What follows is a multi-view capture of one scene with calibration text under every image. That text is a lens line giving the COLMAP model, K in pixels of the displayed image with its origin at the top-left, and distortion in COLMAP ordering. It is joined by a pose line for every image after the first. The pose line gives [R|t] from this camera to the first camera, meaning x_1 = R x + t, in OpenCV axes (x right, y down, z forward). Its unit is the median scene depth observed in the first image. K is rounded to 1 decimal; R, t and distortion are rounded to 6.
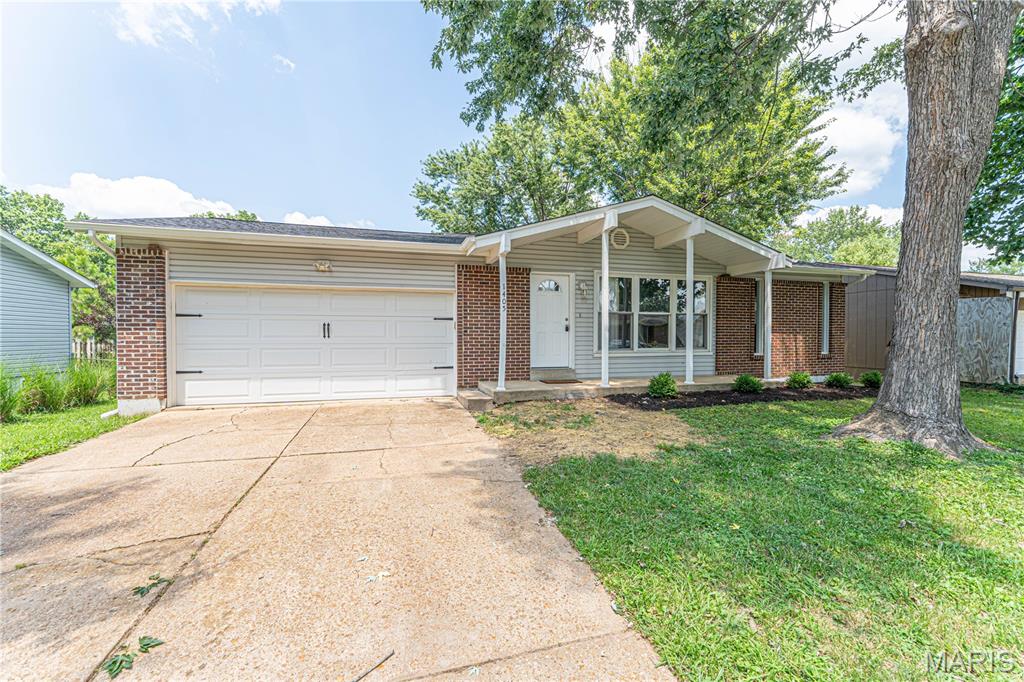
lens RADIAL K [[407.5, 0, 514.1], [0, 407.5, 341.9], [0, 0, 1]] dist [0.000325, -0.000150]
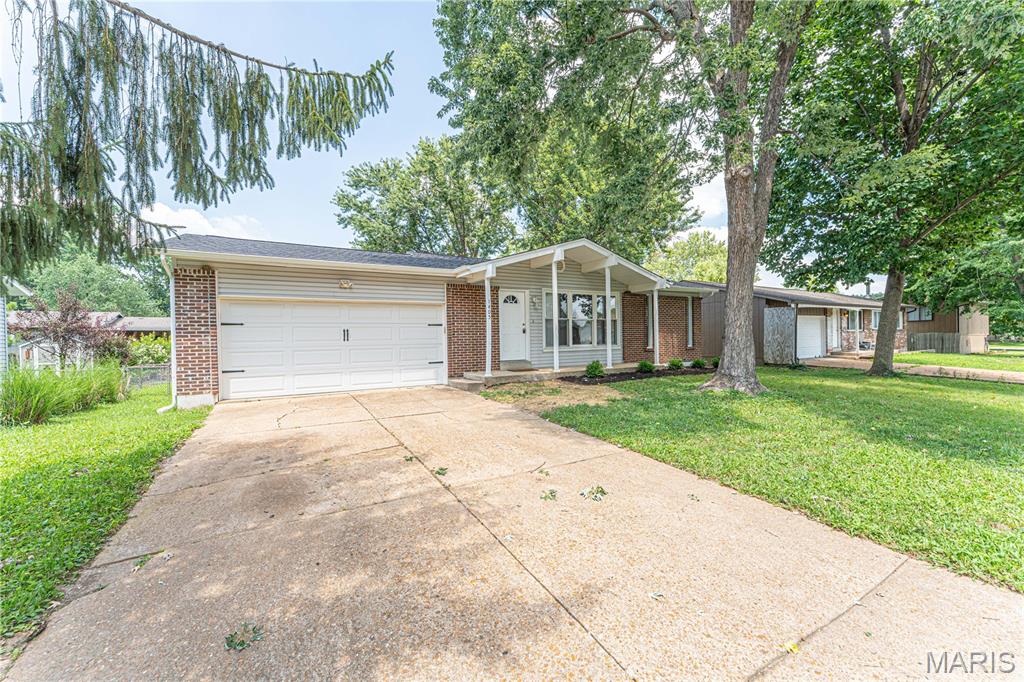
lens RADIAL K [[404.1, 0, 511.5], [0, 404.1, 344.4], [0, 0, 1]] dist [0.000309, -0.000008]
pose [[0.971046, -0.021187, 0.237951, -0.250608], [0.022116, 0.999755, -0.001234, 0.012687], [-0.237866, 0.006461, 0.971276, -0.313195]]
